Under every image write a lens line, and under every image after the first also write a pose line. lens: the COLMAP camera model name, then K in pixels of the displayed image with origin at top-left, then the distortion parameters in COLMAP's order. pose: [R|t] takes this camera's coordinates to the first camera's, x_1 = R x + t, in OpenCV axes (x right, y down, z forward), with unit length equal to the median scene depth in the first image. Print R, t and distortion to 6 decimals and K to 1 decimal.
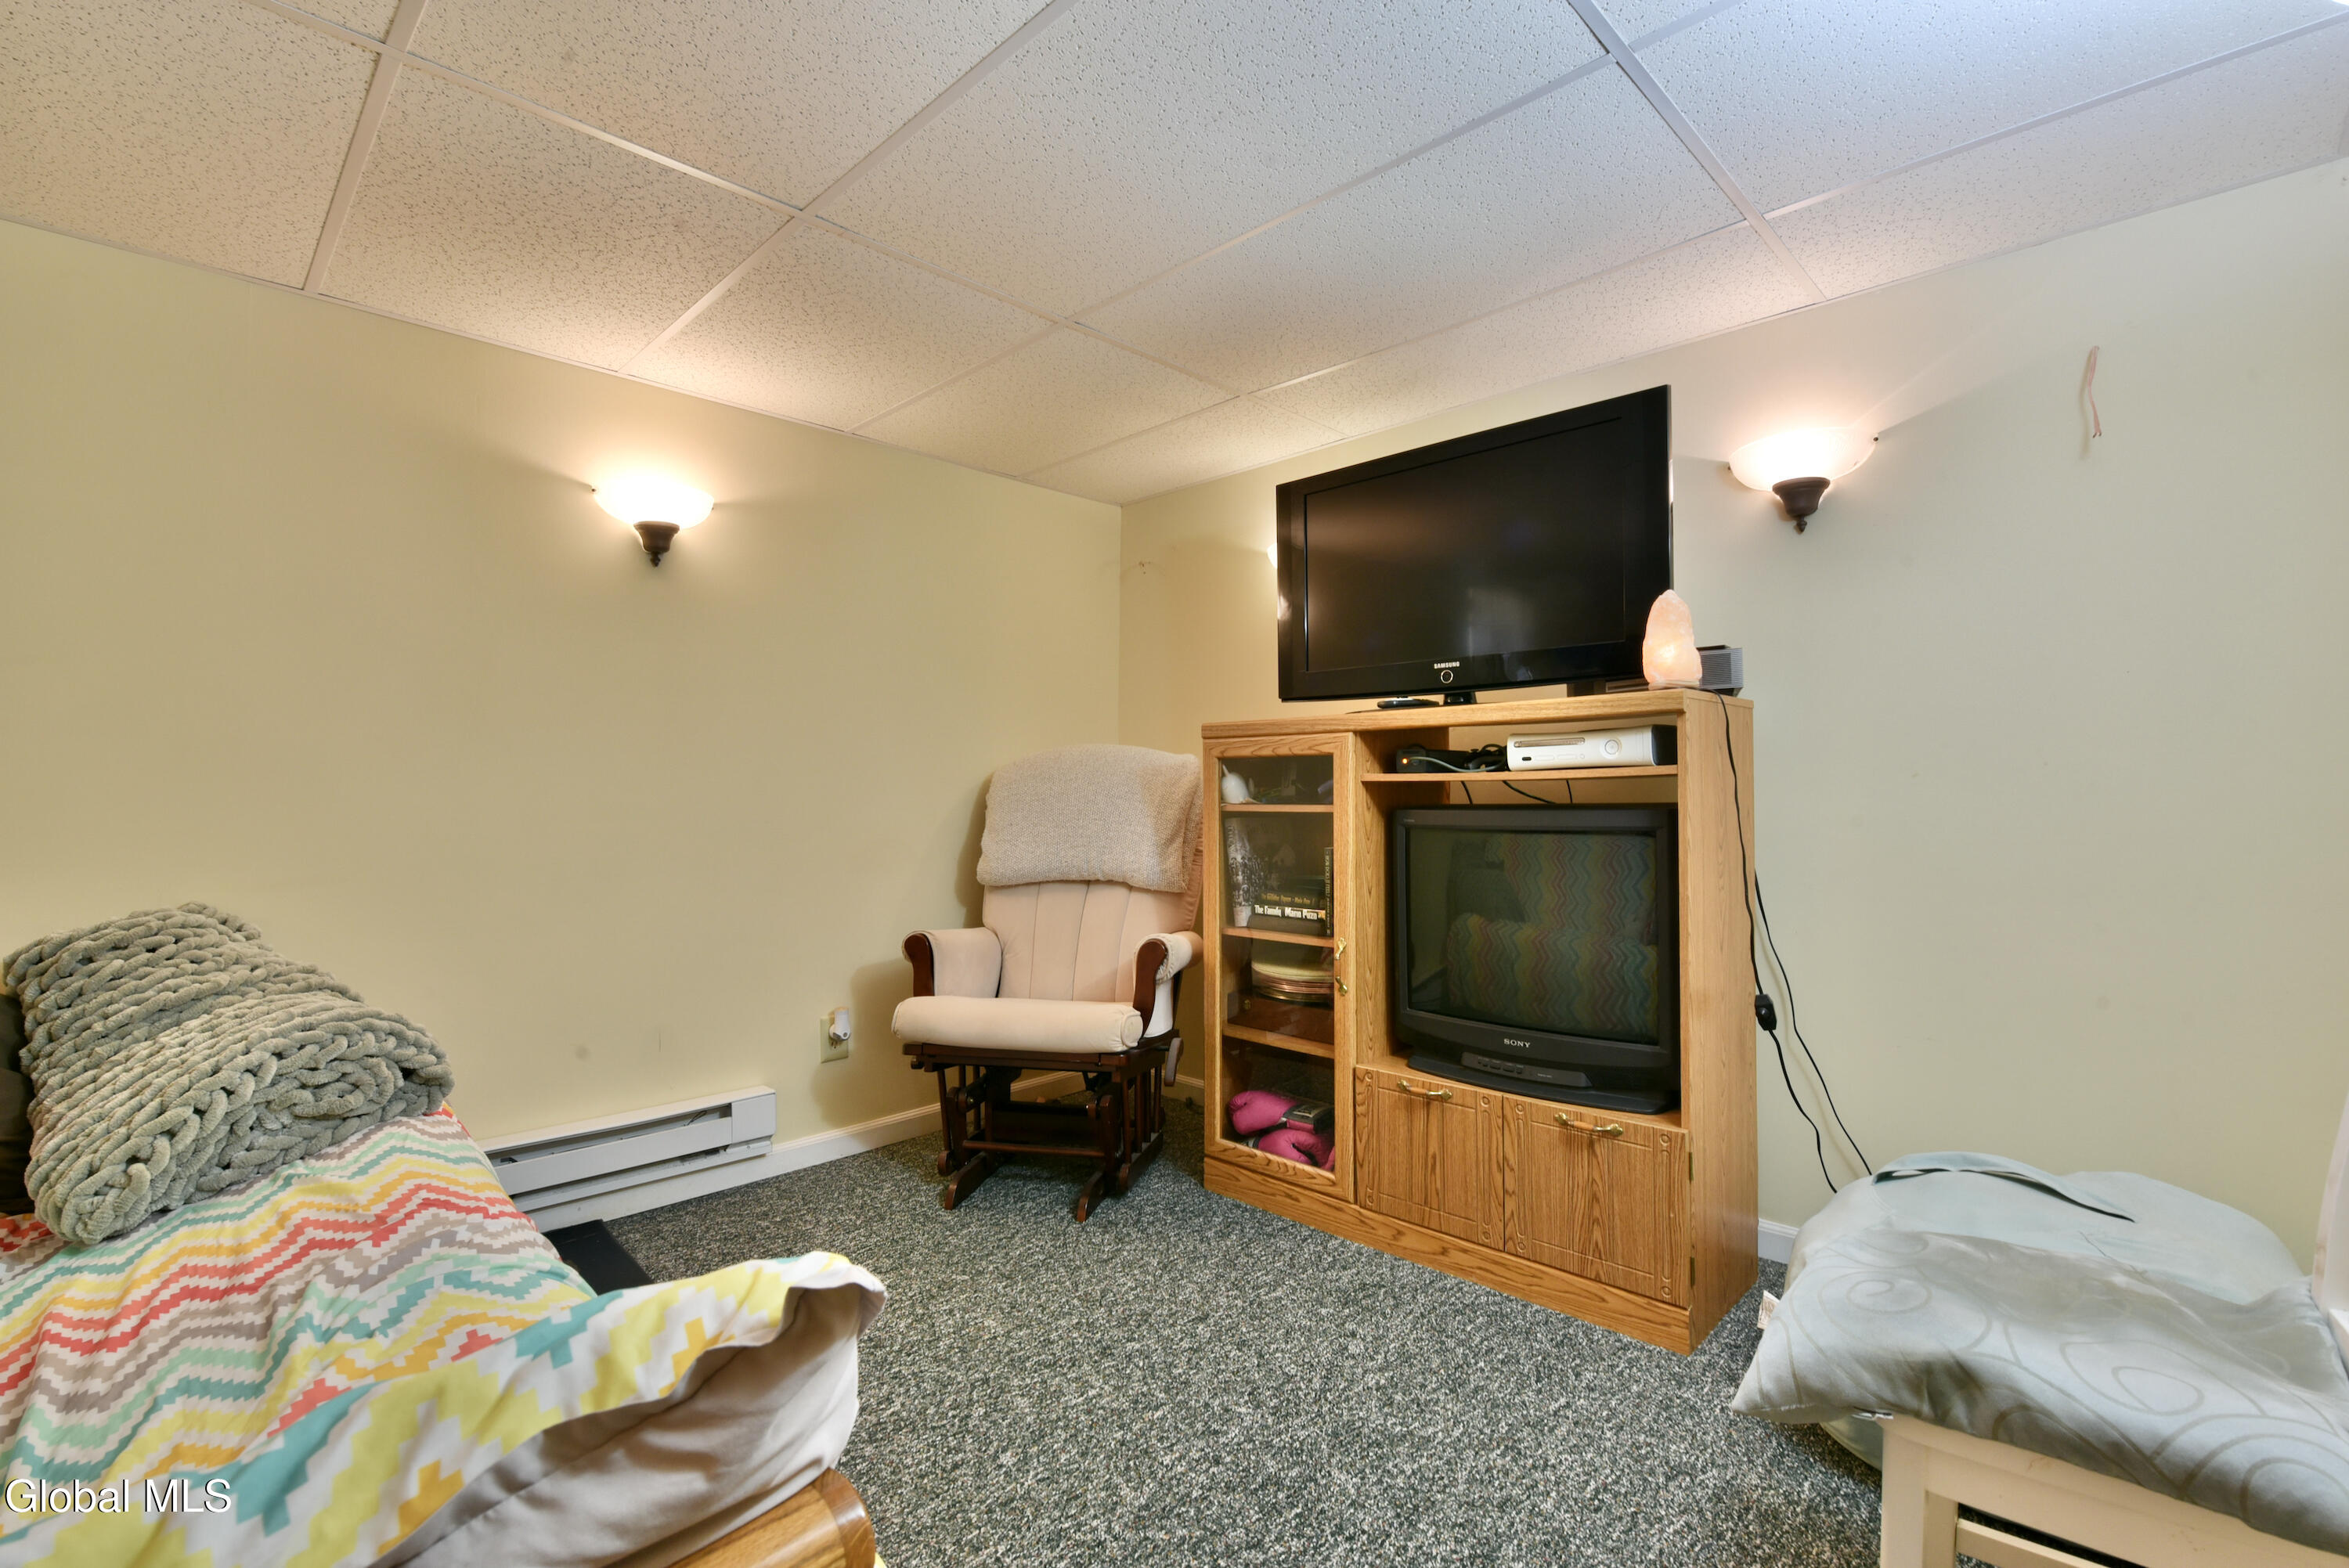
lens RADIAL K [[1049.2, 0, 1174.5], [0, 1049.2, 784.0], [0, 0, 1]] dist [0.001926, 0.000098]
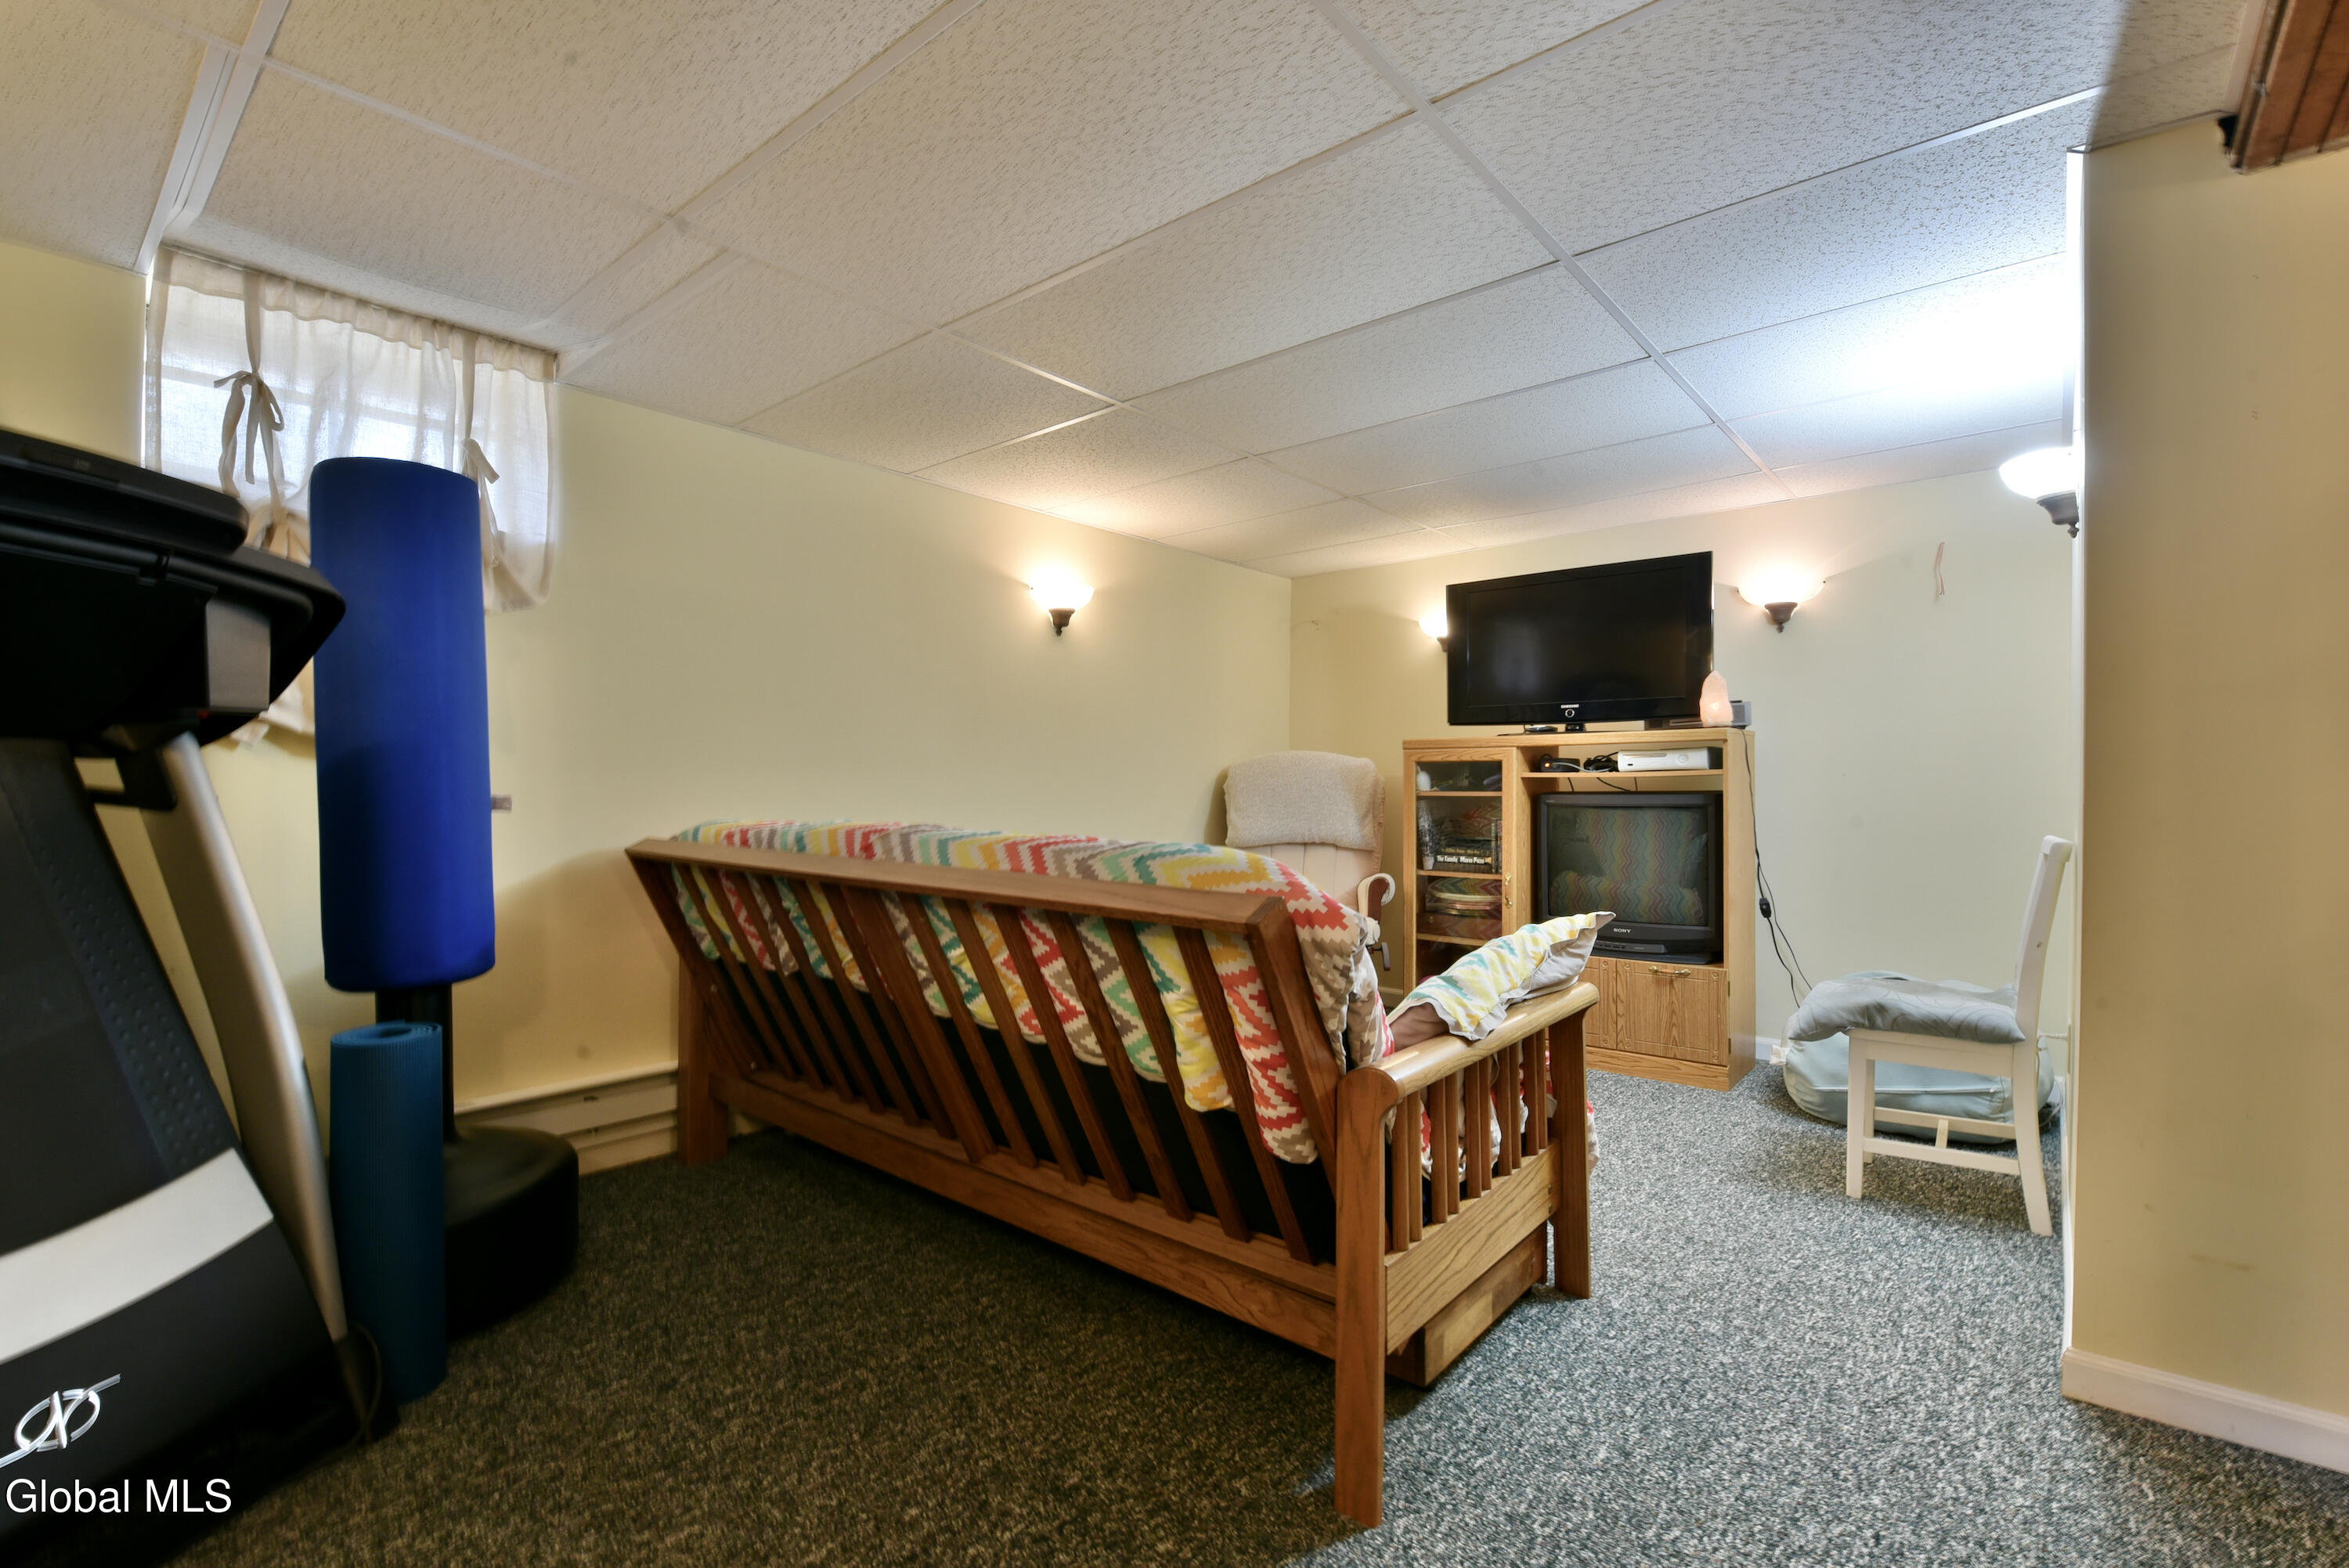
lens RADIAL K [[1042.3, 0, 1173.2], [0, 1042.3, 778.5], [0, 0, 1]] dist [-0.000355, -0.000049]
pose [[0.997440, 0.001804, 0.071490, -0.478281], [-0.002082, 0.999991, 0.003808, -0.005849], [-0.071482, -0.003947, 0.997434, -0.585103]]
